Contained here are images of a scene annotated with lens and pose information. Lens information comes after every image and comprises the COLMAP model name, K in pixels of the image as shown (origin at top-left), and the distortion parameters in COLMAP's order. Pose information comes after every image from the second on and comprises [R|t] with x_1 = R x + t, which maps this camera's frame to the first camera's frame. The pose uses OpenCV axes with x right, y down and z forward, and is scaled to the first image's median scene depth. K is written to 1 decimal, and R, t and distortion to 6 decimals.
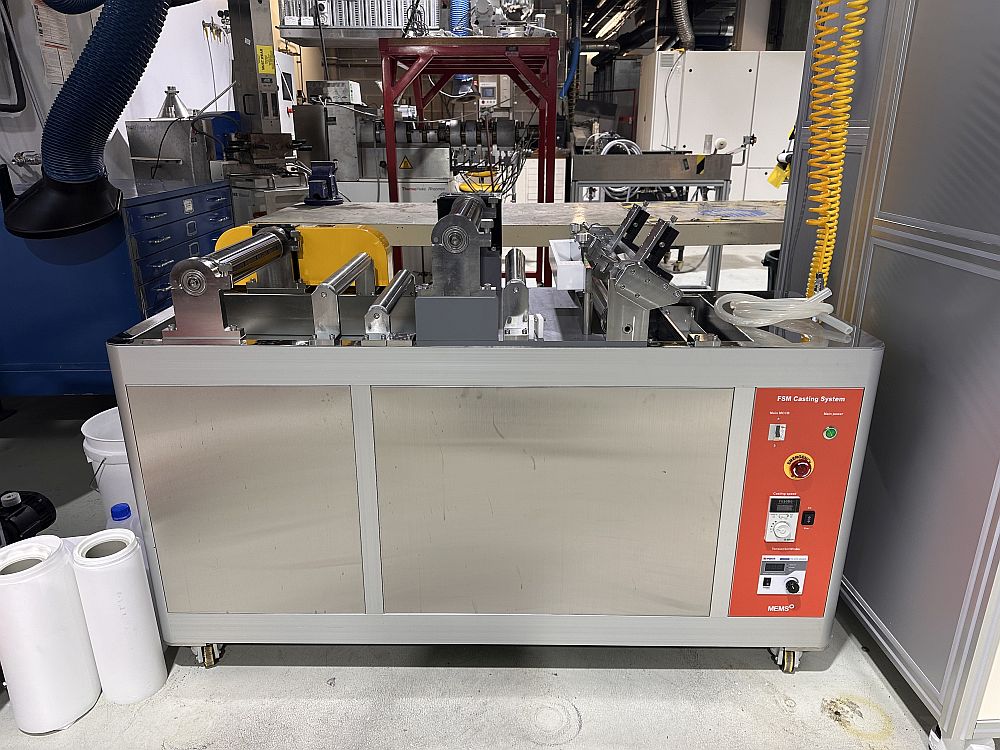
lens RADIAL K [[702.3, 0, 498.1], [0, 702.3, 375.8], [0, 0, 1]] dist [0.000160, -0.004424]
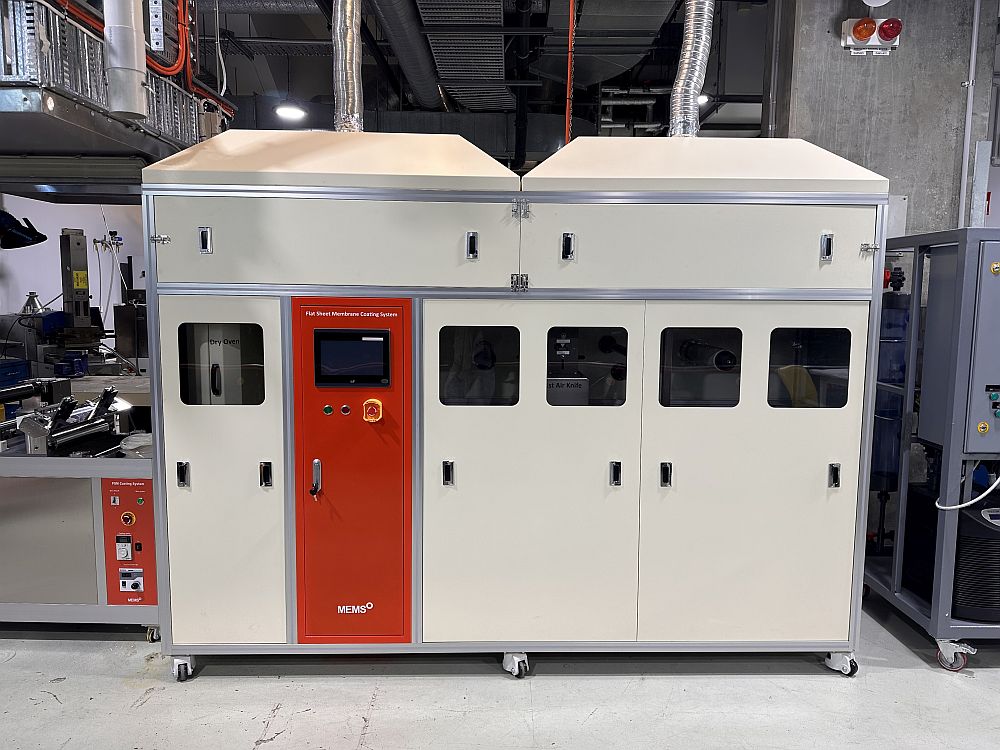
lens RADIAL K [[702.3, 0, 504.8], [0, 702.3, 370.4], [0, 0, 1]] dist [0.000160, -0.004424]
pose [[0.999900, 0.014013, 0.002040, 1.414052], [-0.013178, 0.973515, -0.228245, 0.151399], [-0.005184, 0.228195, 0.973602, -1.002486]]
